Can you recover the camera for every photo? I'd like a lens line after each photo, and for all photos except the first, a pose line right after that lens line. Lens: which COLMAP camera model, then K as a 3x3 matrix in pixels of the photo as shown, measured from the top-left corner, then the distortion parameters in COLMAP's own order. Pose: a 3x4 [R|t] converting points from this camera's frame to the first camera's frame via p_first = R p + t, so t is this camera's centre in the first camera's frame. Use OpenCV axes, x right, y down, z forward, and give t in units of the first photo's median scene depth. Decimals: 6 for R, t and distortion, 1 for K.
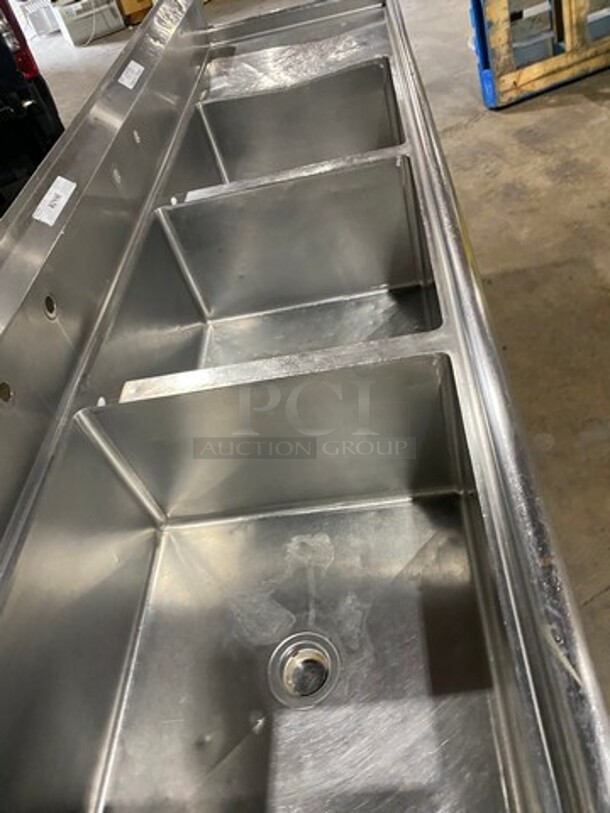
lens RADIAL K [[601.8, 0, 308.4], [0, 601.8, 404.8], [0, 0, 1]] dist [0.039329, -0.002611]
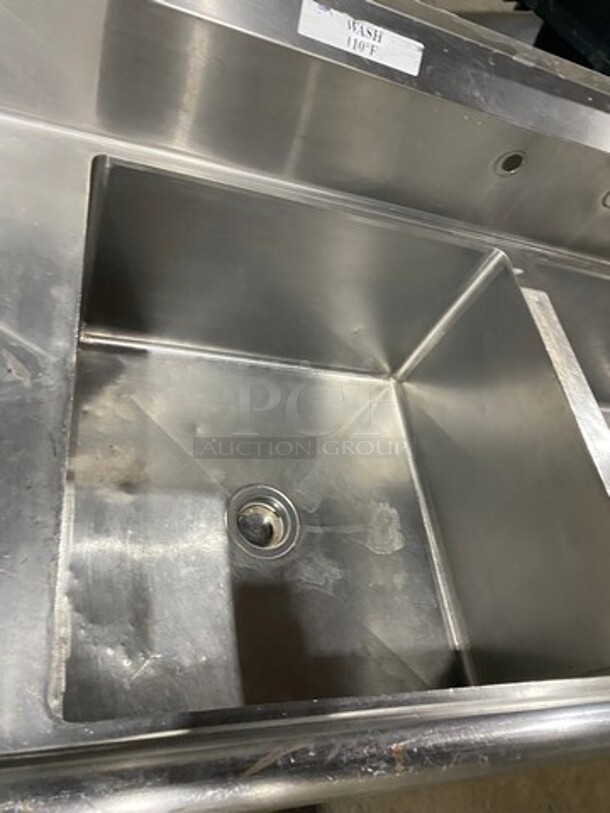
lens RADIAL K [[601.8, 0, 308.4], [0, 601.8, 404.8], [0, 0, 1]] dist [0.039329, -0.002611]
pose [[0.061410, 0.946443, -0.316977, 0.117593], [-0.933812, 0.166623, 0.316595, 0.033471], [0.352455, 0.276555, 0.894032, 0.113183]]
